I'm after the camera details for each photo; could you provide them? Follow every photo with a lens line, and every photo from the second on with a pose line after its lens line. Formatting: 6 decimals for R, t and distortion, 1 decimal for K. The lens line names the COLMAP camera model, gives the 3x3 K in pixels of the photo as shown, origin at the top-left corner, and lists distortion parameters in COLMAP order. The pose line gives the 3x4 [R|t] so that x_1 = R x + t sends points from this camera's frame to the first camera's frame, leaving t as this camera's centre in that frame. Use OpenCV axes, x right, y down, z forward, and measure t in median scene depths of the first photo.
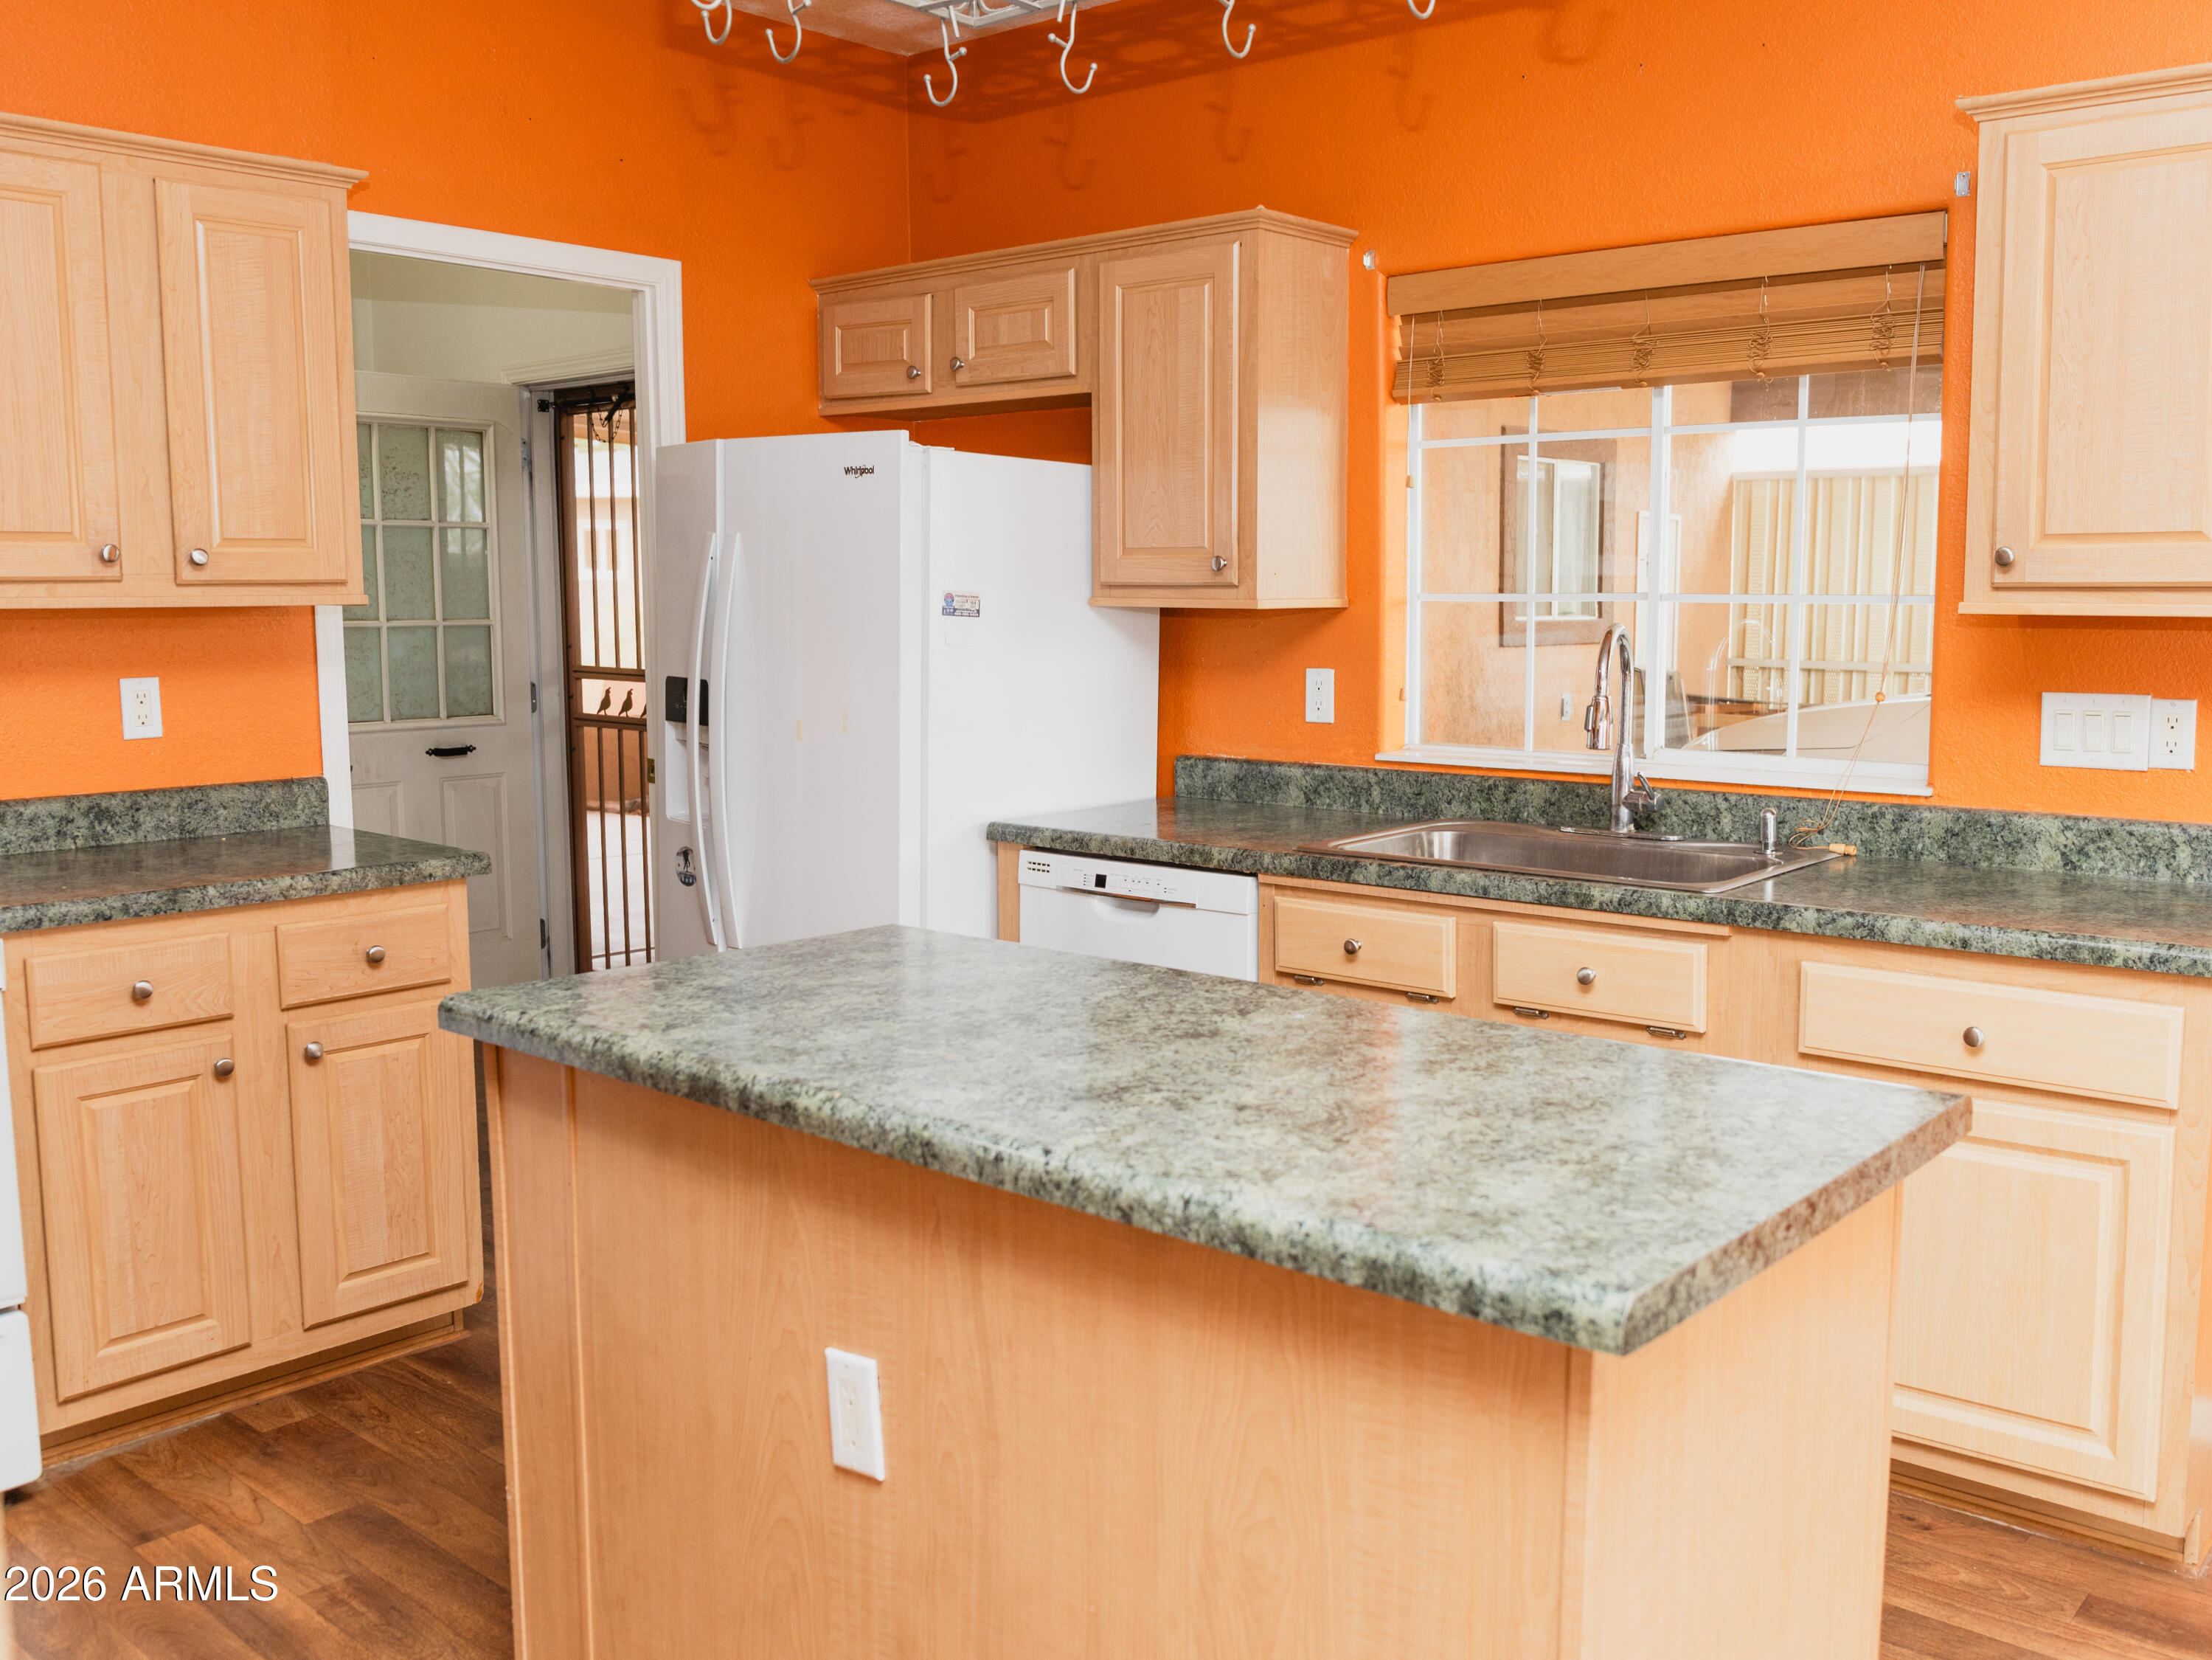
lens RADIAL K [[2051.2, 0, 1102.4], [0, 2051.2, 808.8], [0, 0, 1]] dist [-0.049633, 0.019272]
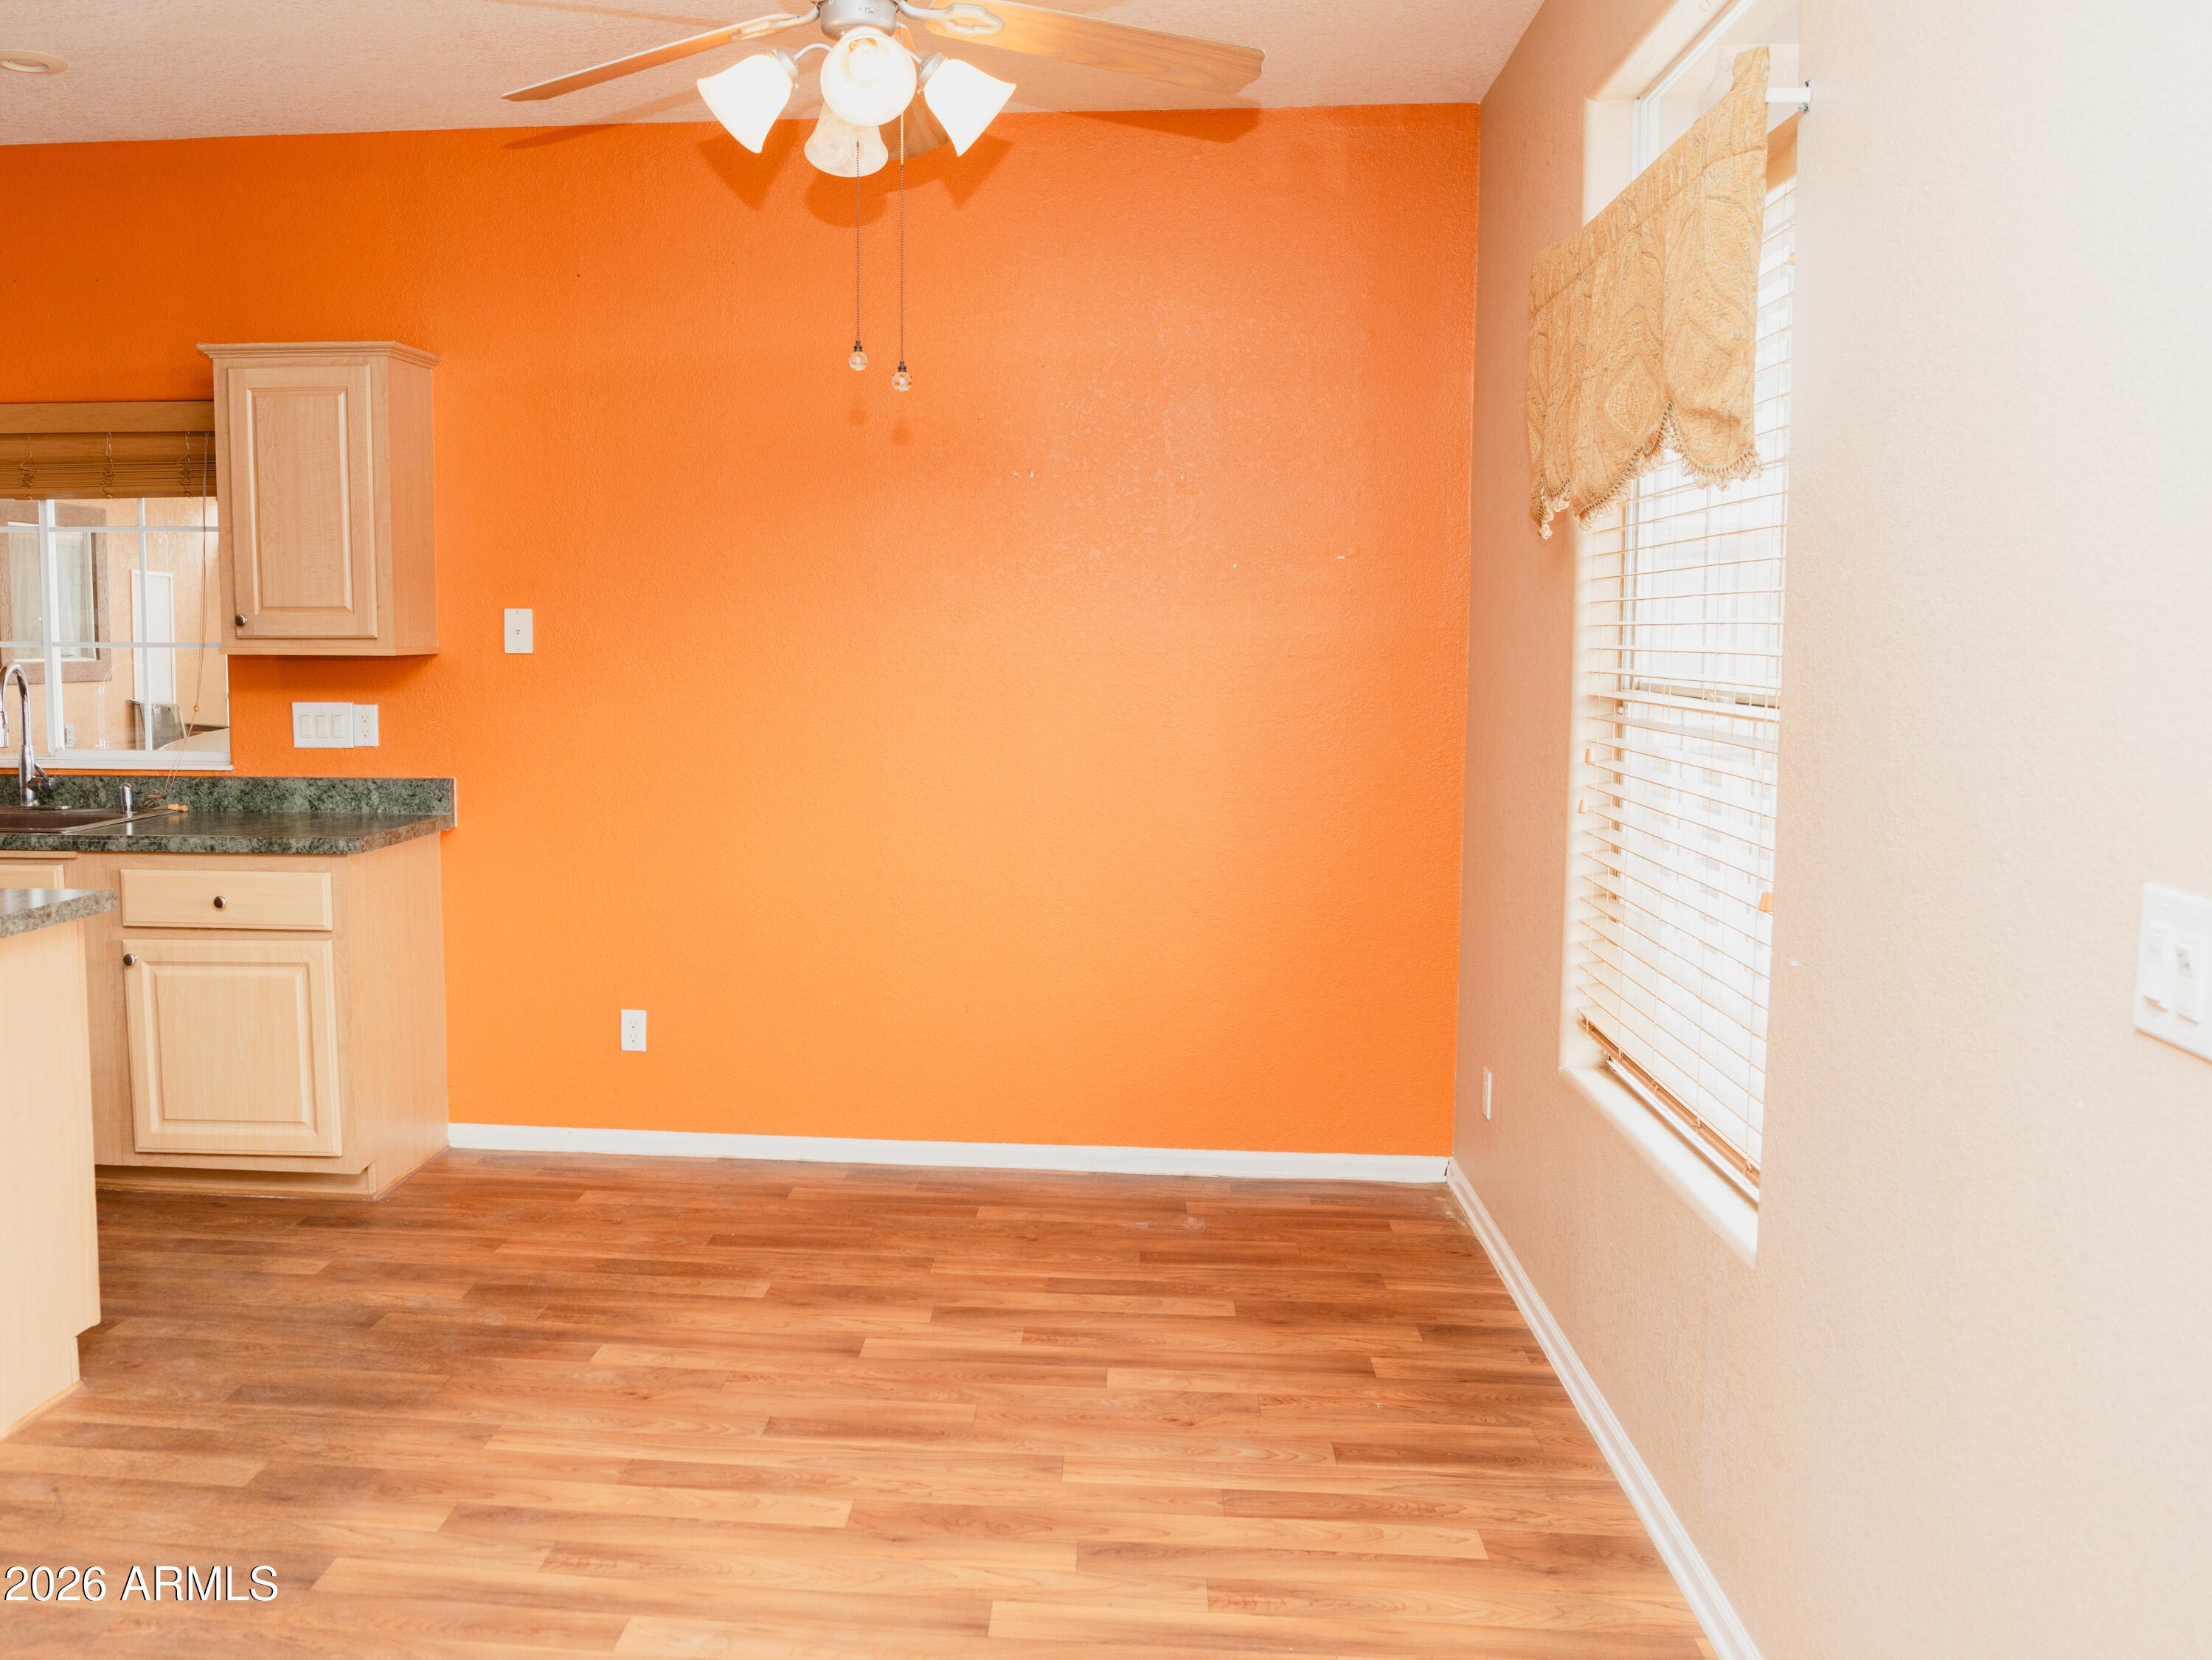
lens RADIAL K [[2051.2, 0, 1102.4], [0, 2051.2, 808.8], [0, 0, 1]] dist [-0.049633, 0.019272]
pose [[0.798496, -0.045547, 0.600275, -0.000079], [0.057998, 0.998316, -0.001402, 0.066473], [-0.599200, 0.035934, 0.799793, -0.676881]]
